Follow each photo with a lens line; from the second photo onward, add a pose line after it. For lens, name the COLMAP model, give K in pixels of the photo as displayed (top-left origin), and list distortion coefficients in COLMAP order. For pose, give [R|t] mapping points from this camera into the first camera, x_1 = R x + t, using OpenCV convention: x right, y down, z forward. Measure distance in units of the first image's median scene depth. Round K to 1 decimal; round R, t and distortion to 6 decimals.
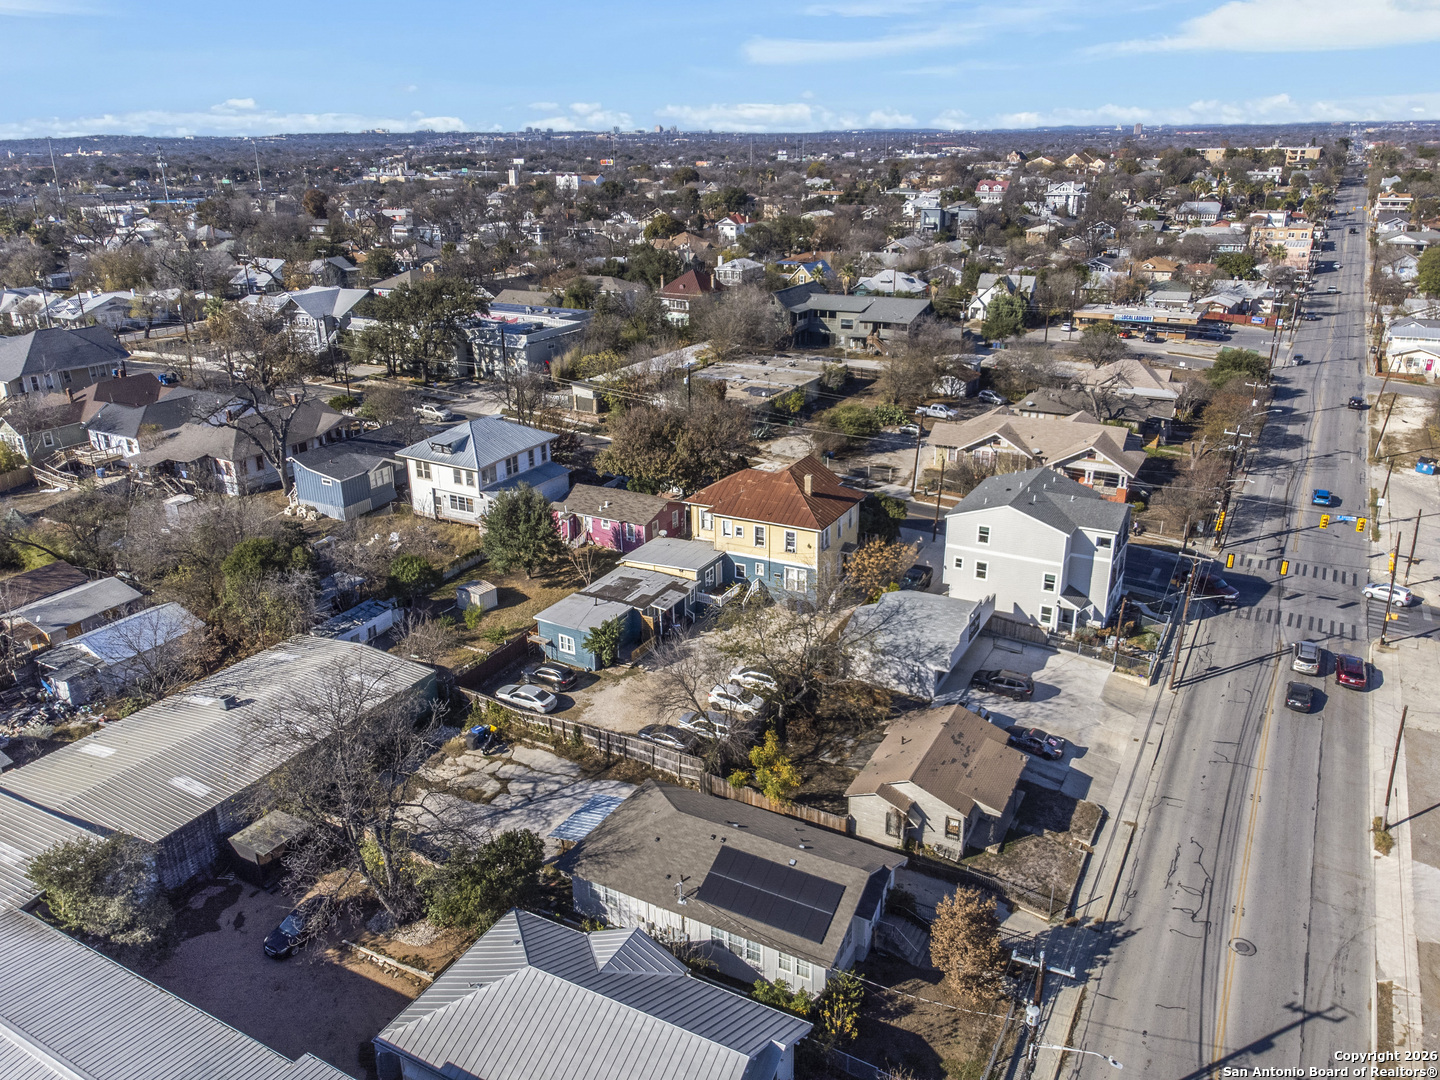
lens RADIAL K [[1108.9, 0, 720.0], [0, 1108.9, 540.0], [0, 0, 1]] dist [0.007457, 0.000963]
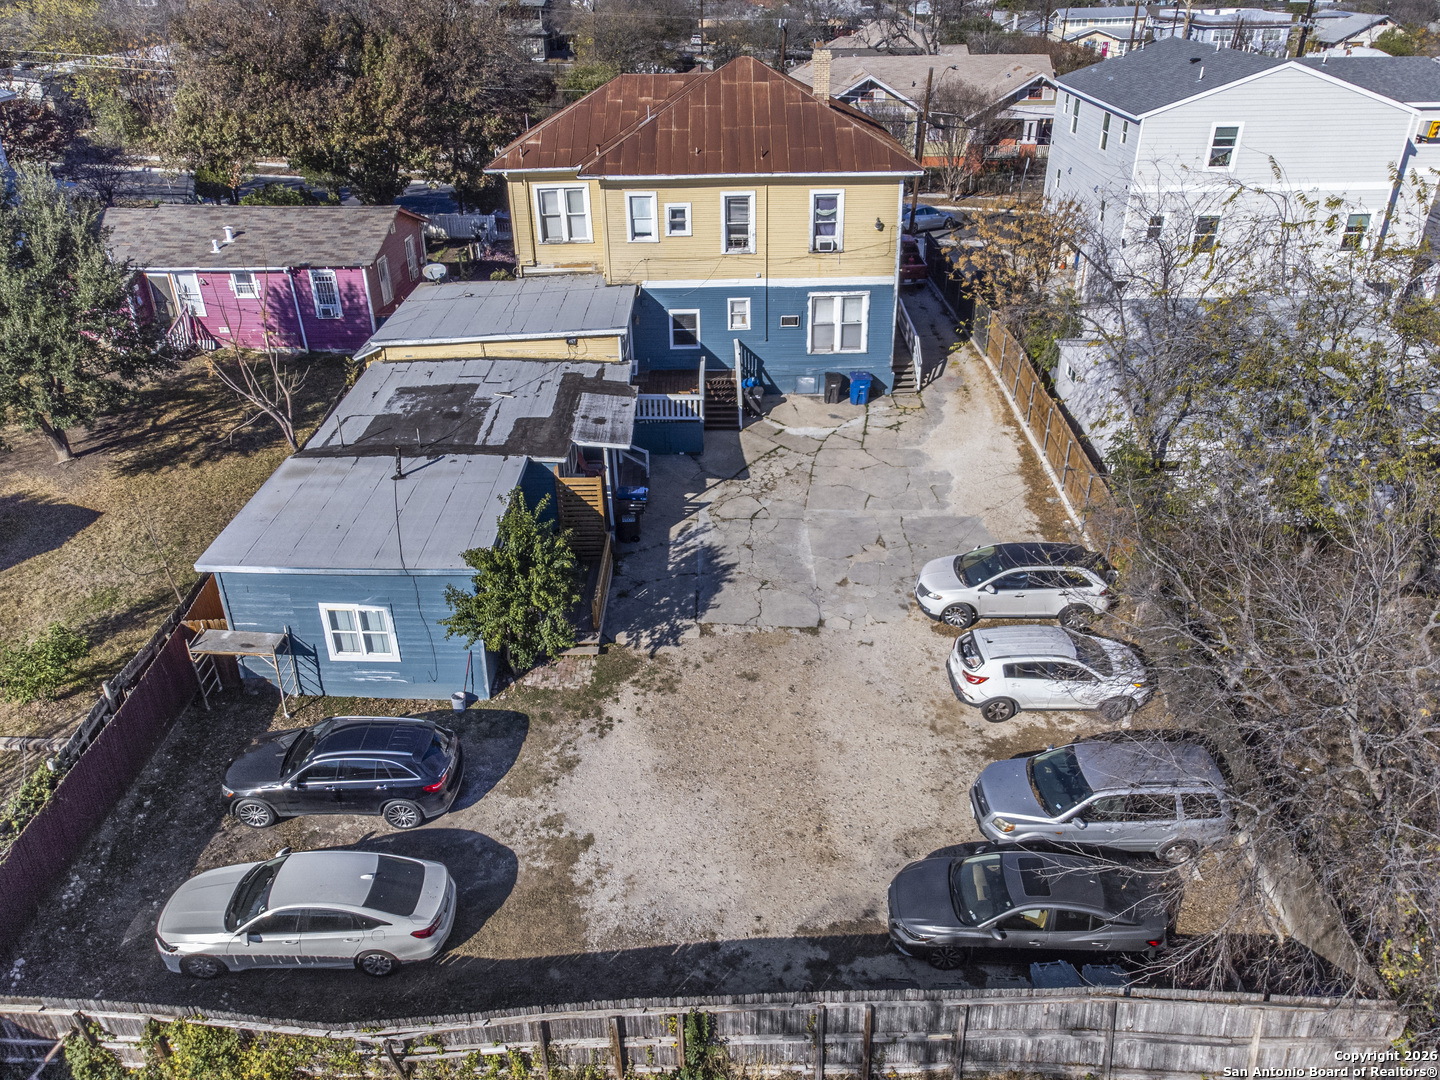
lens RADIAL K [[1108.9, 0, 720.0], [0, 1108.9, 540.0], [0, 0, 1]] dist [0.007457, 0.000963]
pose [[0.879629, -0.225346, 0.418894, -0.153526], [0.169290, 0.971309, 0.167029, 0.037662], [-0.444515, -0.076009, 0.892541, 0.652877]]
